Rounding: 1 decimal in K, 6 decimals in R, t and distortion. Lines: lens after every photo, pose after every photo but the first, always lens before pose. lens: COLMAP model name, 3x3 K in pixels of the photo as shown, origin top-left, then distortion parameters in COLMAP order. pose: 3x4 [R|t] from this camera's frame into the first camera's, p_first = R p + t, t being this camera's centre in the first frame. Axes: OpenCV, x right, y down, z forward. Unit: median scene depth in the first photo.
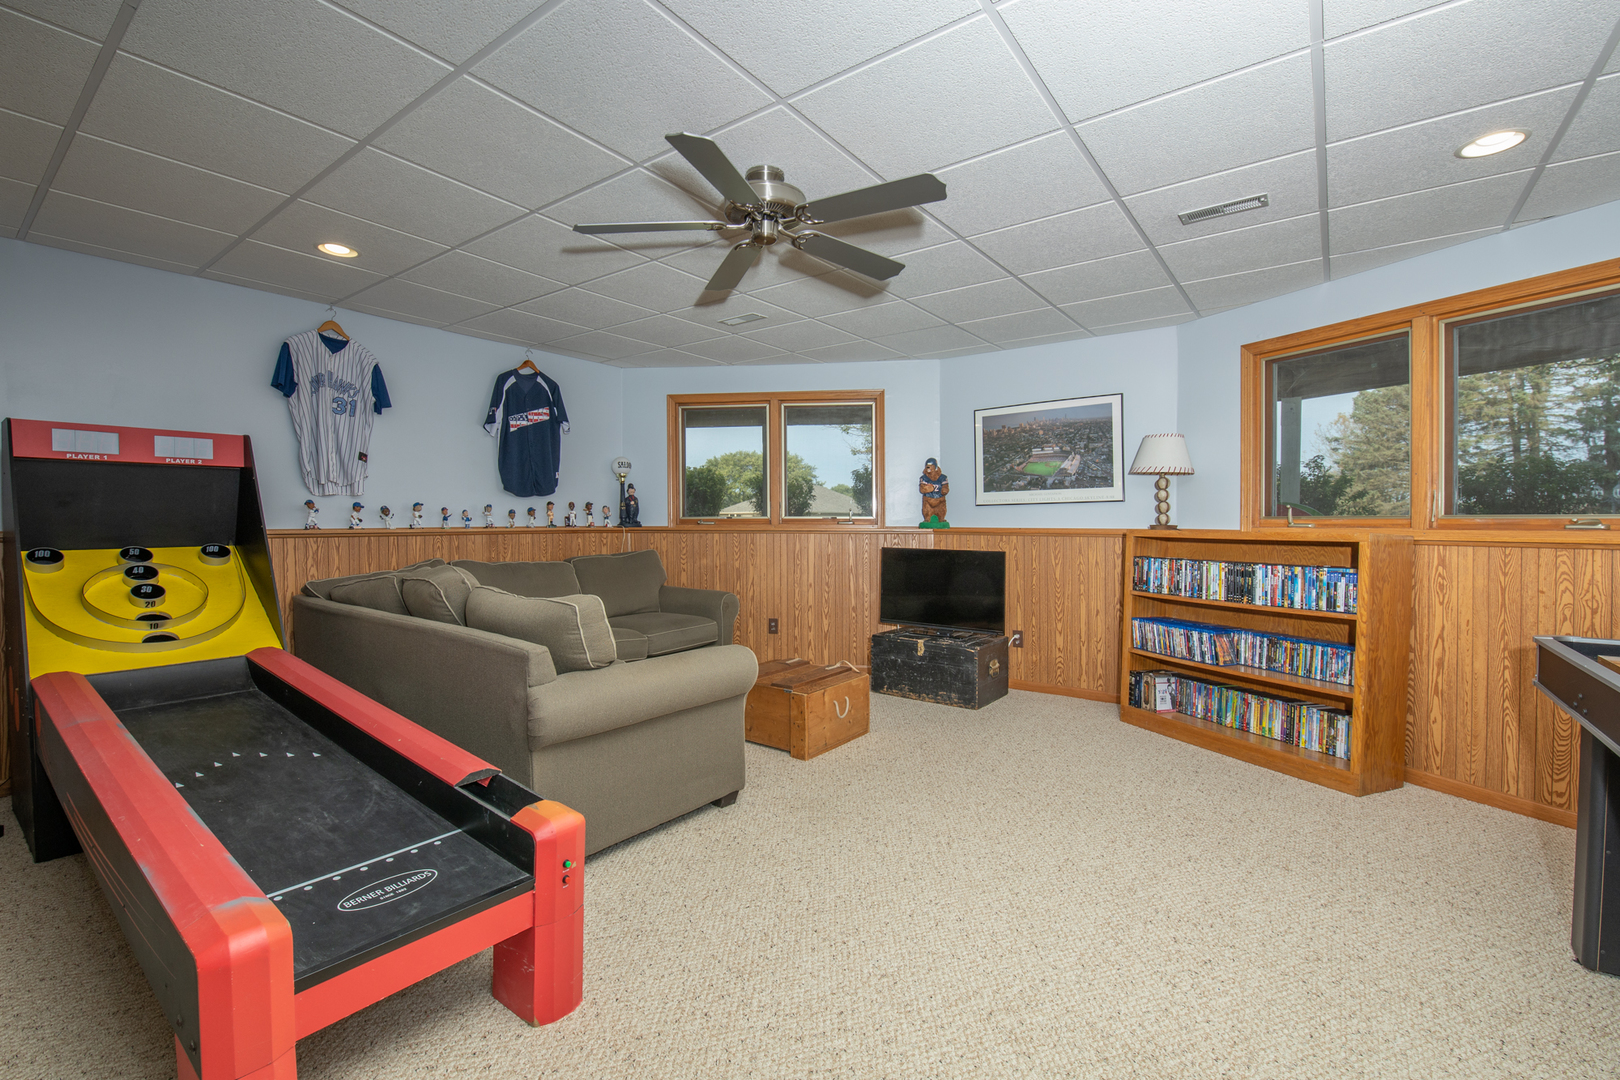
lens RADIAL K [[710.3, 0, 791.3], [0, 710.3, 523.3], [0, 0, 1]] dist [-0.004113, -0.000325]
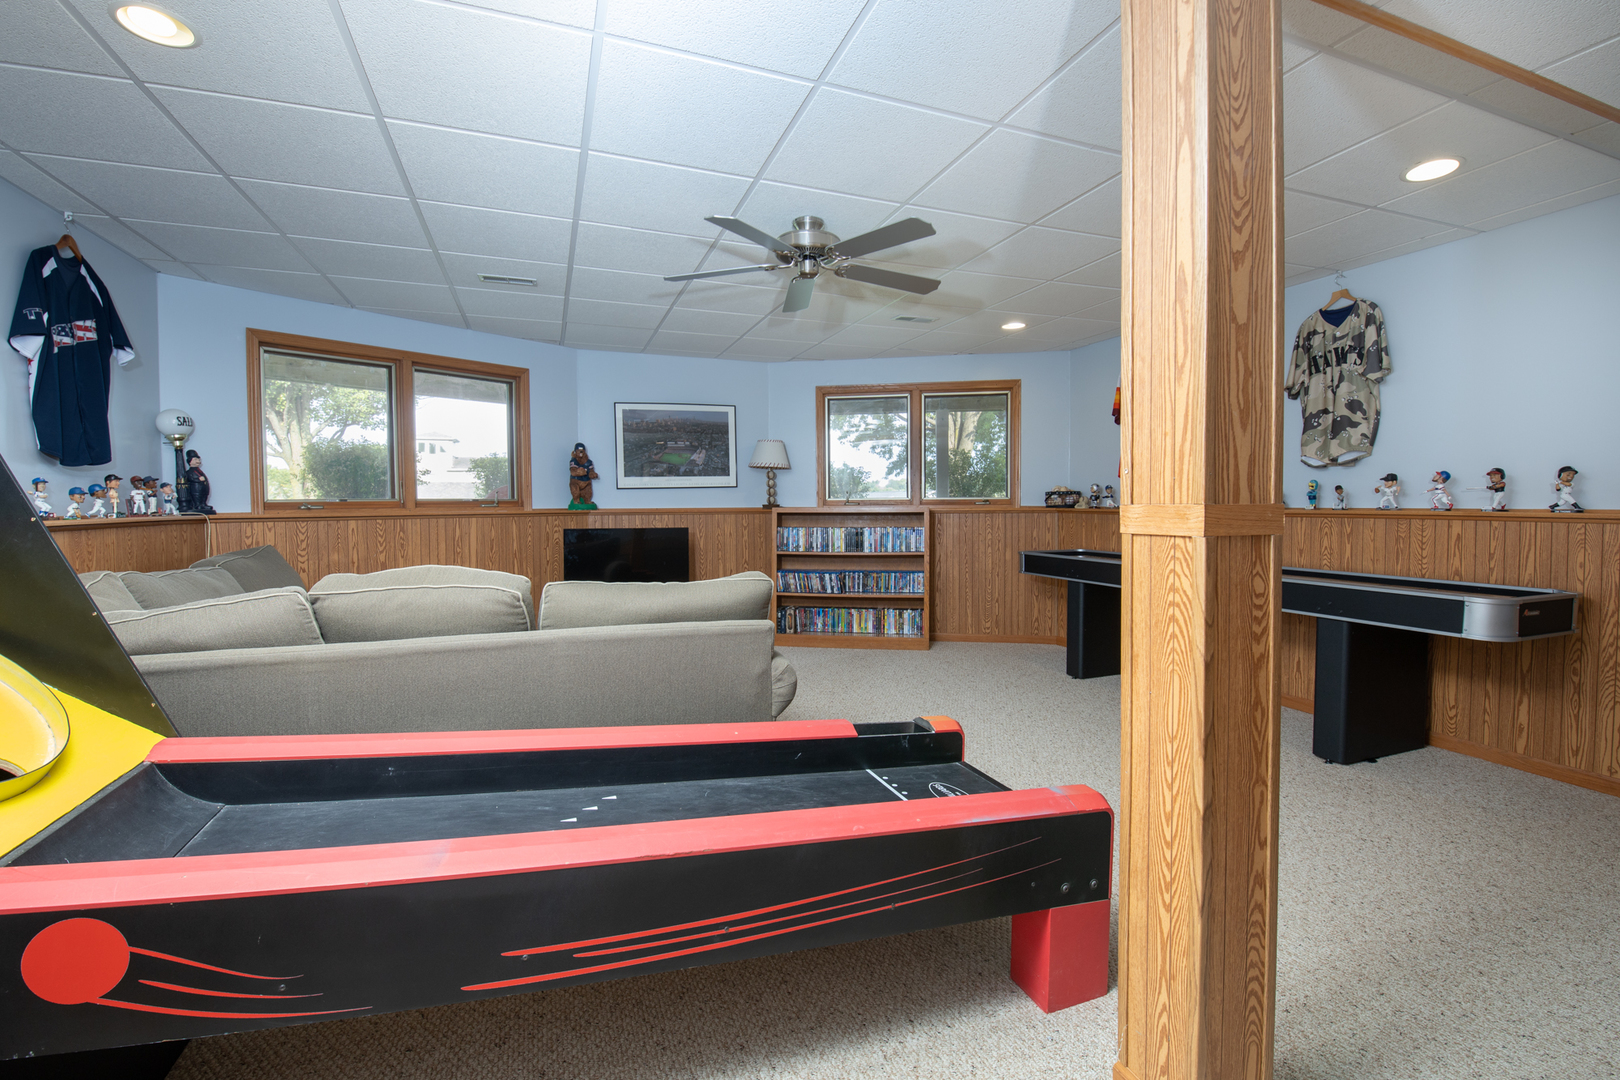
lens RADIAL K [[710.3, 0, 791.3], [0, 710.3, 523.3], [0, 0, 1]] dist [-0.004113, -0.000325]
pose [[0.539515, -0.030572, 0.841421, -0.686690], [0.008314, 0.999485, 0.030985, -0.003802], [-0.841935, -0.009721, 0.539491, 0.219833]]
